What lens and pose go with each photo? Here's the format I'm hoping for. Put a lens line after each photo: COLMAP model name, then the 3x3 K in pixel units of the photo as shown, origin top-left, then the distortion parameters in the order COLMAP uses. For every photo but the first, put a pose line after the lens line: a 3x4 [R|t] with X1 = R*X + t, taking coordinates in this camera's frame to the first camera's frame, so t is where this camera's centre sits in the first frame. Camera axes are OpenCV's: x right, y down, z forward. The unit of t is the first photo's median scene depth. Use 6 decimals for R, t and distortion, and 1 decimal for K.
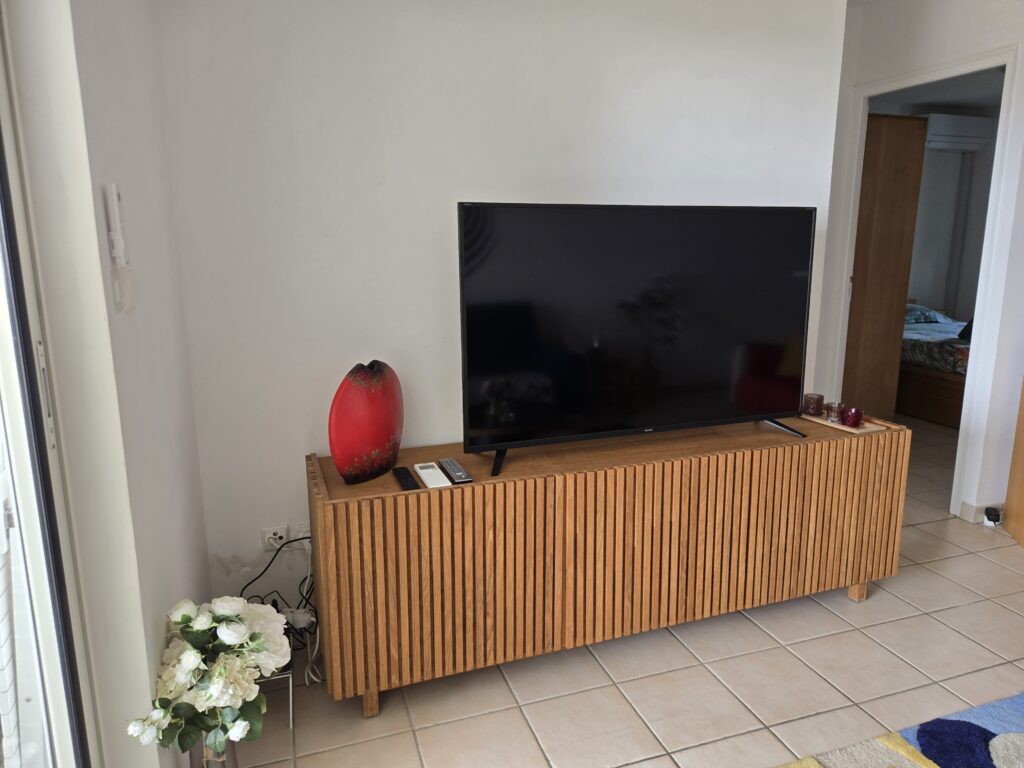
lens RADIAL K [[687.3, 0, 512.0], [0, 687.3, 384.0], [0, 0, 1]] dist [0.004435, 0.000451]
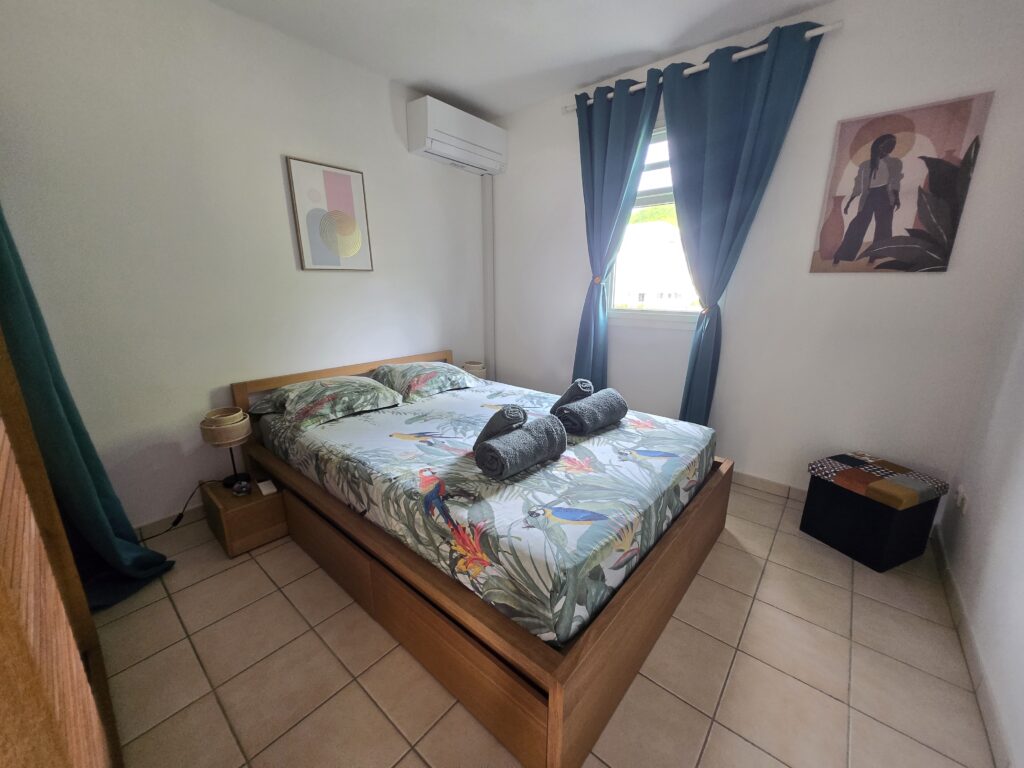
lens RADIAL K [[398.3, 0, 512.0], [0, 398.3, 384.0], [0, 0, 1]] dist [0.001545, -0.004150]
pose [[0.855443, -0.122924, 0.503097, 0.443591], [0.098375, 0.992305, 0.075182, -0.121703], [-0.508468, -0.014822, 0.860954, 0.605367]]
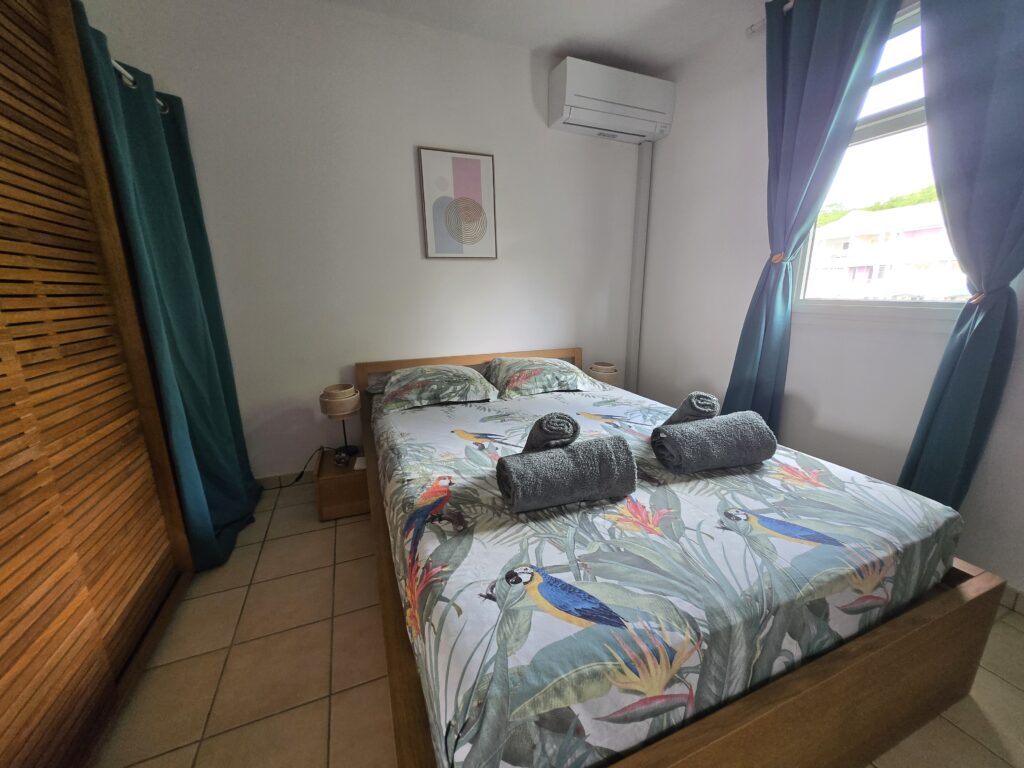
lens RADIAL K [[398.3, 0, 512.0], [0, 398.3, 384.0], [0, 0, 1]] dist [0.001545, -0.004150]
pose [[0.997913, -0.021489, 0.060896, 0.535651], [0.019347, 0.999180, 0.035554, -0.110370], [-0.061610, -0.034301, 0.997511, 0.639819]]
